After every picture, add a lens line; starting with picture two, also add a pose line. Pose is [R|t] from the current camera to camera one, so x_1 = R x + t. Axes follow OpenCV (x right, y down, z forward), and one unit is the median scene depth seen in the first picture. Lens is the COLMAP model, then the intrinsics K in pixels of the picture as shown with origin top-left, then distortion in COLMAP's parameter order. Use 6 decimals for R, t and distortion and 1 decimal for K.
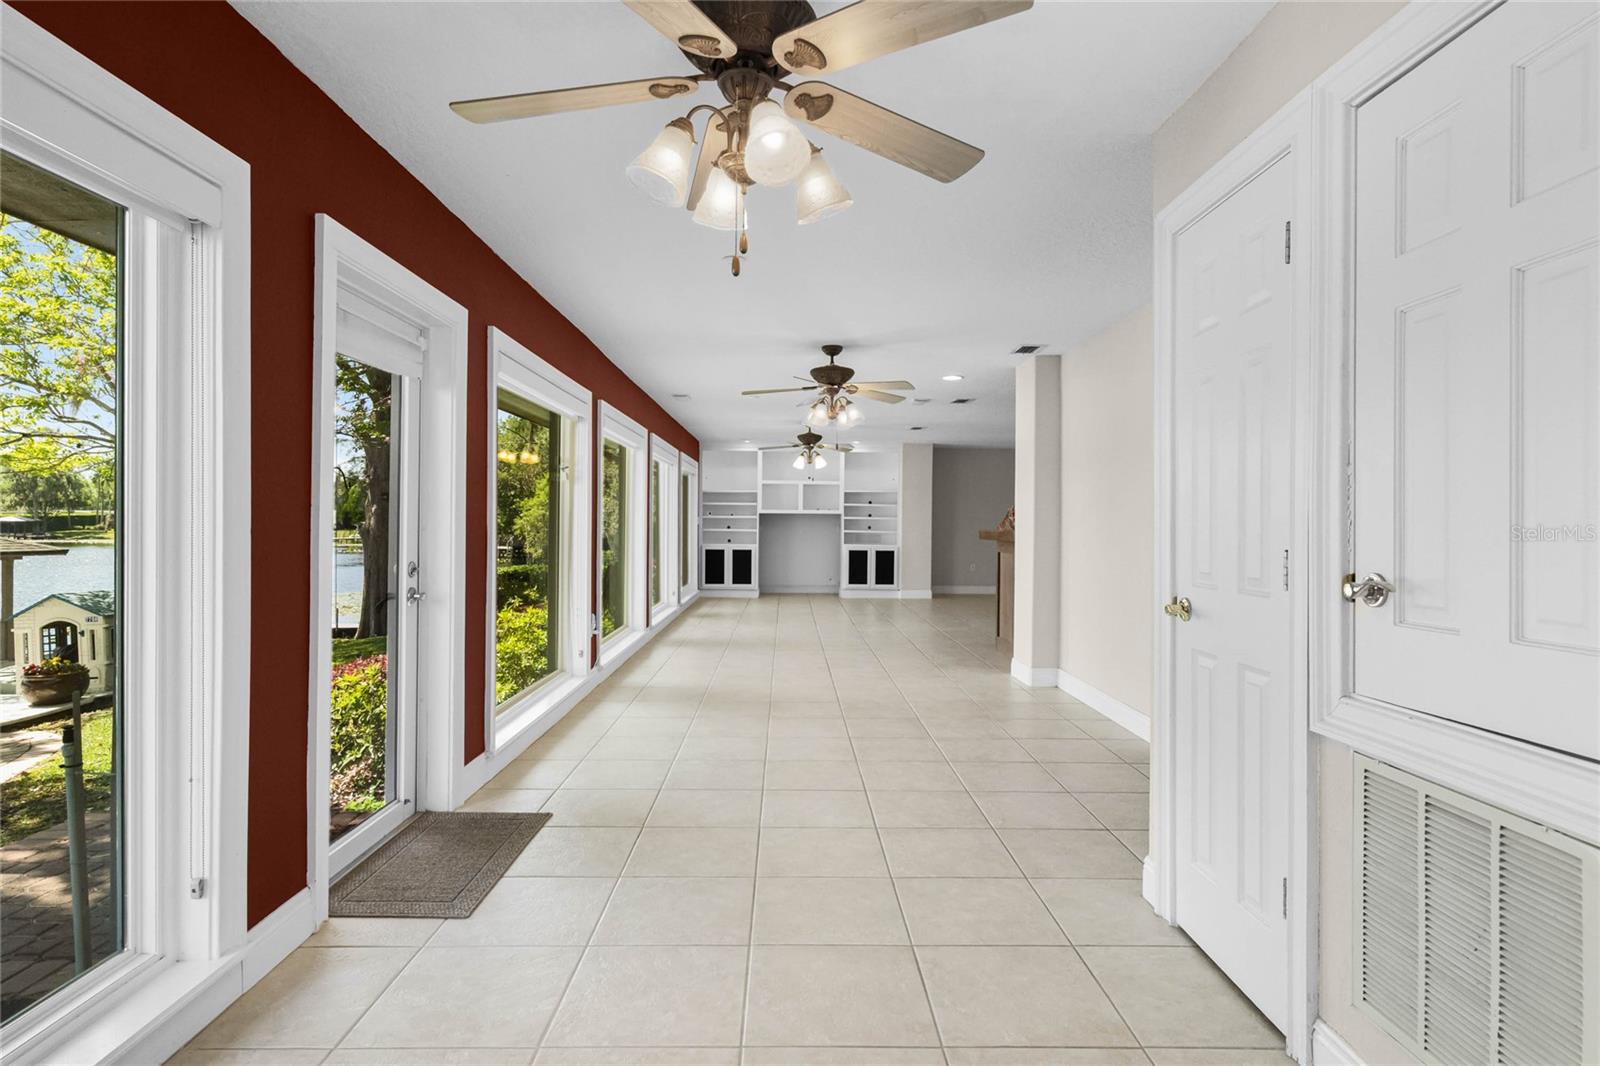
lens RADIAL K [[834.1, 0, 798.0], [0, 834.1, 523.8], [0, 0, 1]] dist [0.000602, 0.002402]
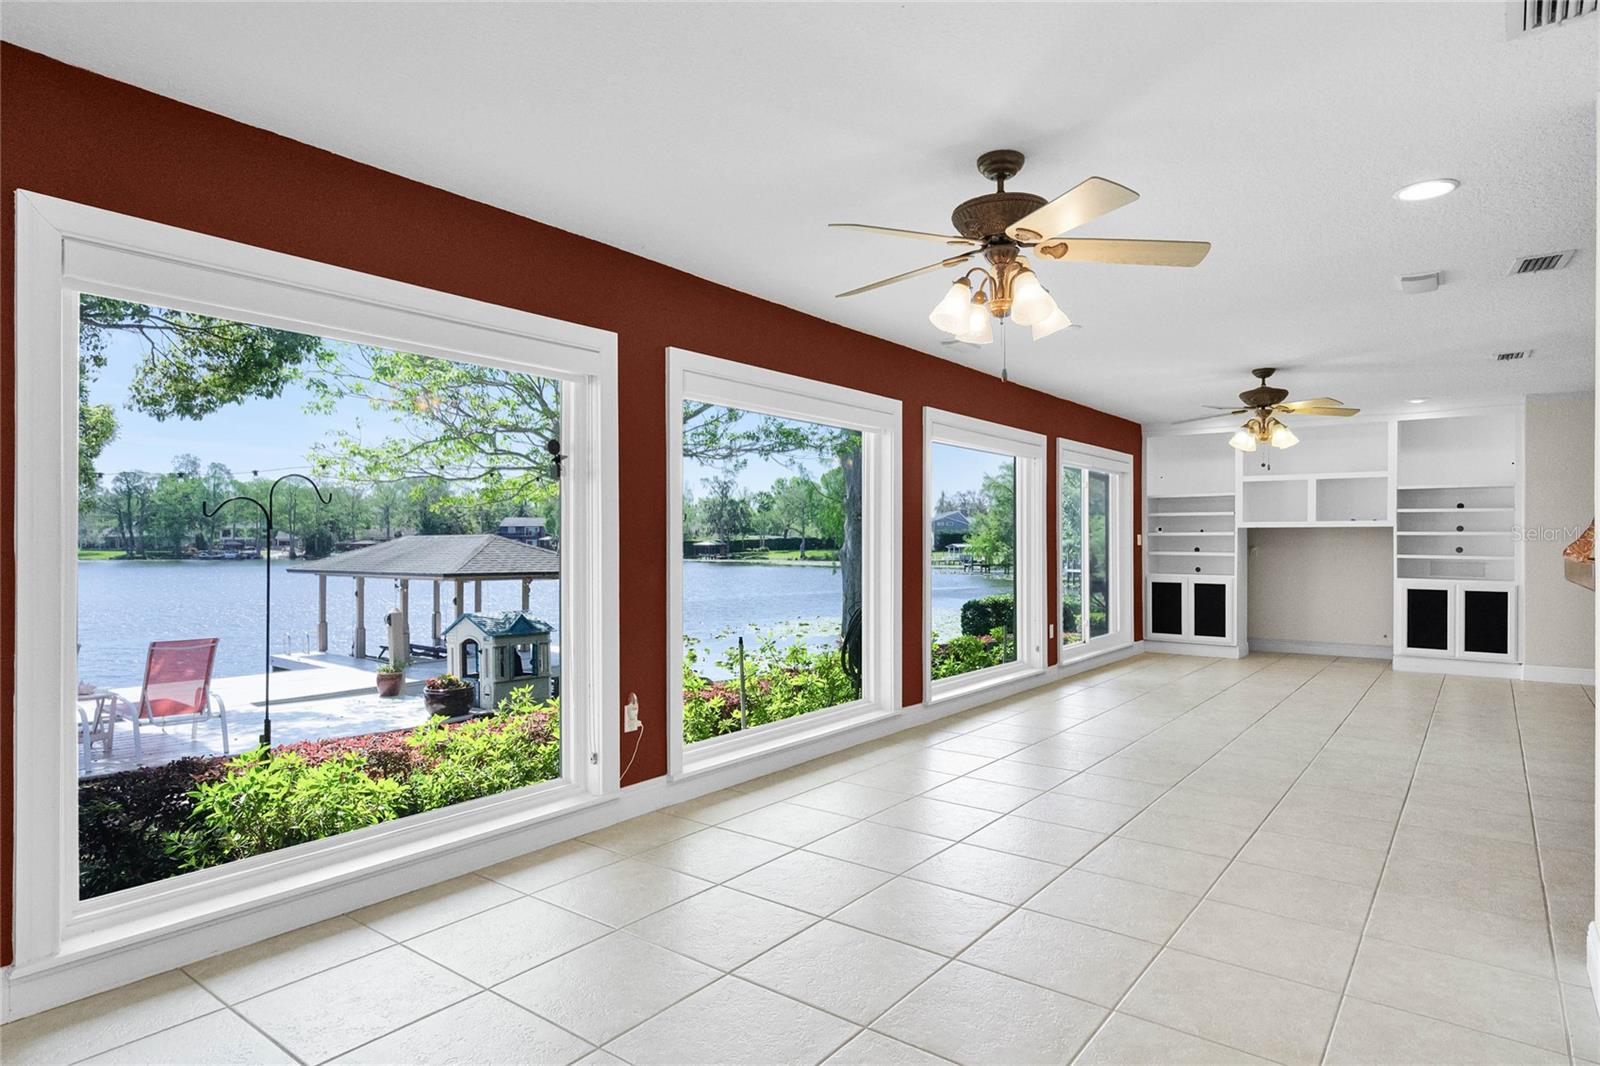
lens RADIAL K [[894.4, 0, 803.3], [0, 894.4, 541.2], [0, 0, 1]] dist [0.008630, -0.001872]
pose [[0.786135, -0.008032, -0.618003, 0.116672], [0.005651, 0.999967, -0.005809, -0.000270], [0.618029, 0.001075, 0.786154, 0.248610]]
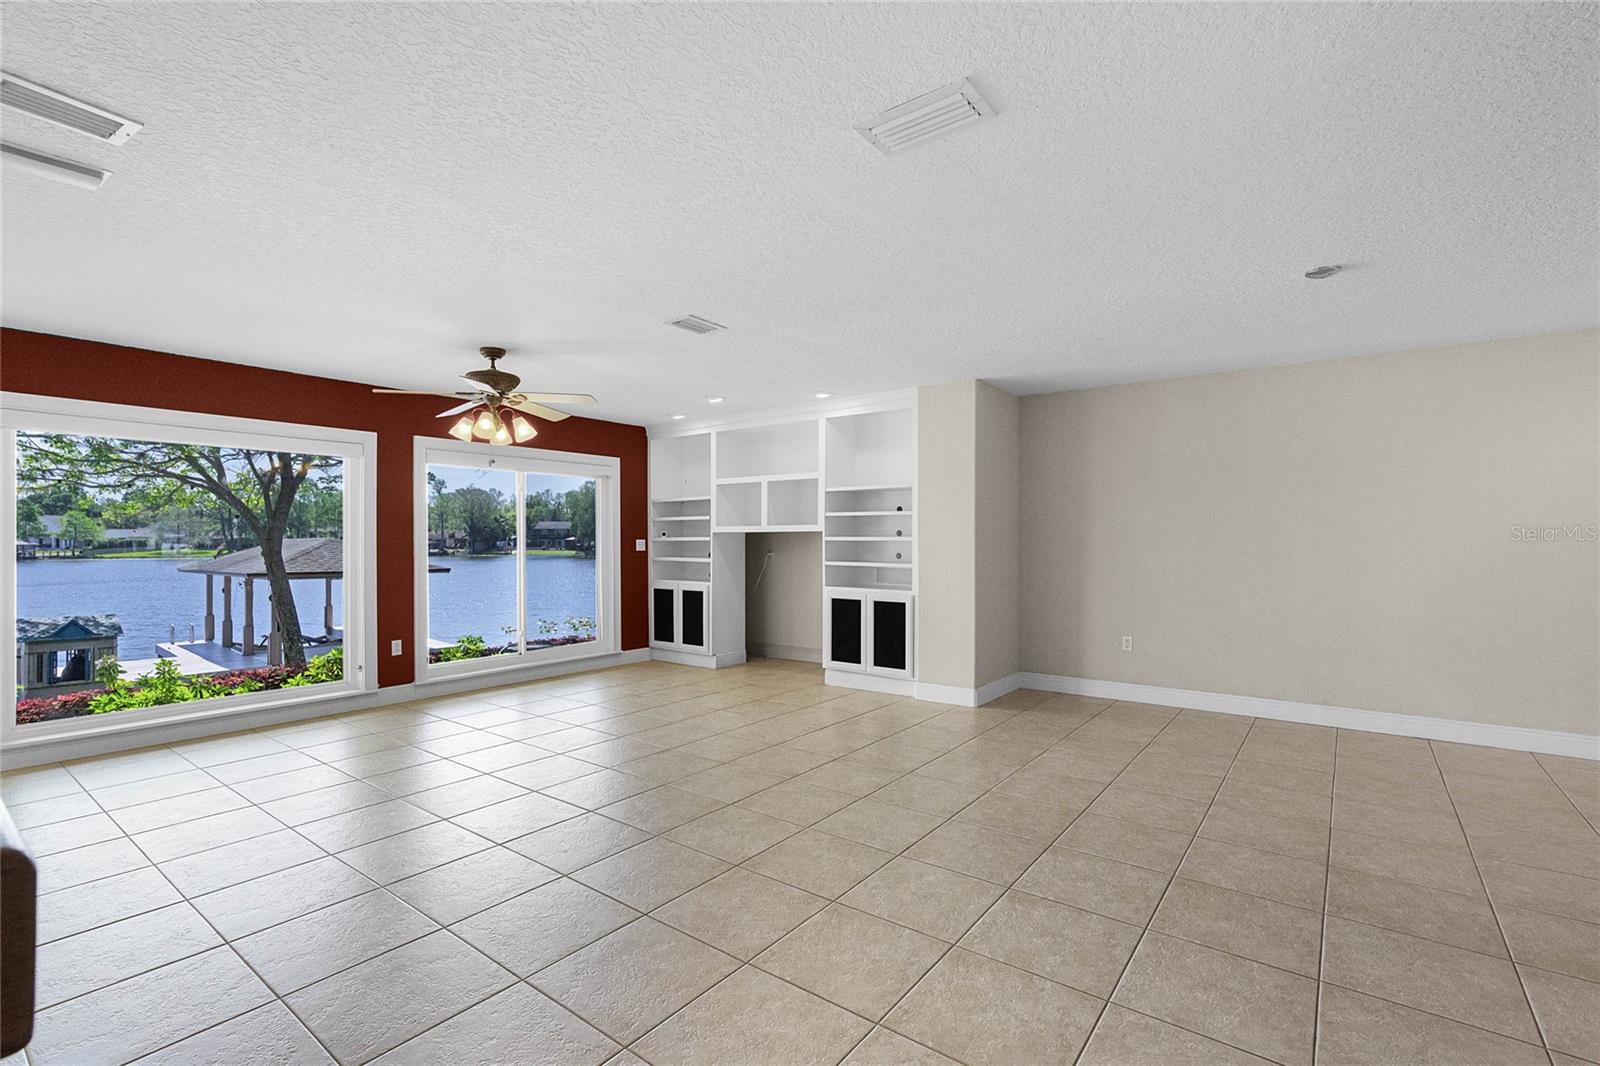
lens RADIAL K [[724.1, 0, 798.0], [0, 724.1, 528.0], [0, 0, 1]] dist [0.001181, -0.001317]
pose [[0.784837, -0.020379, -0.619367, 0.336297], [0.007778, 0.999704, -0.023037, -0.003088], [0.619654, 0.013263, 0.784763, 0.615579]]
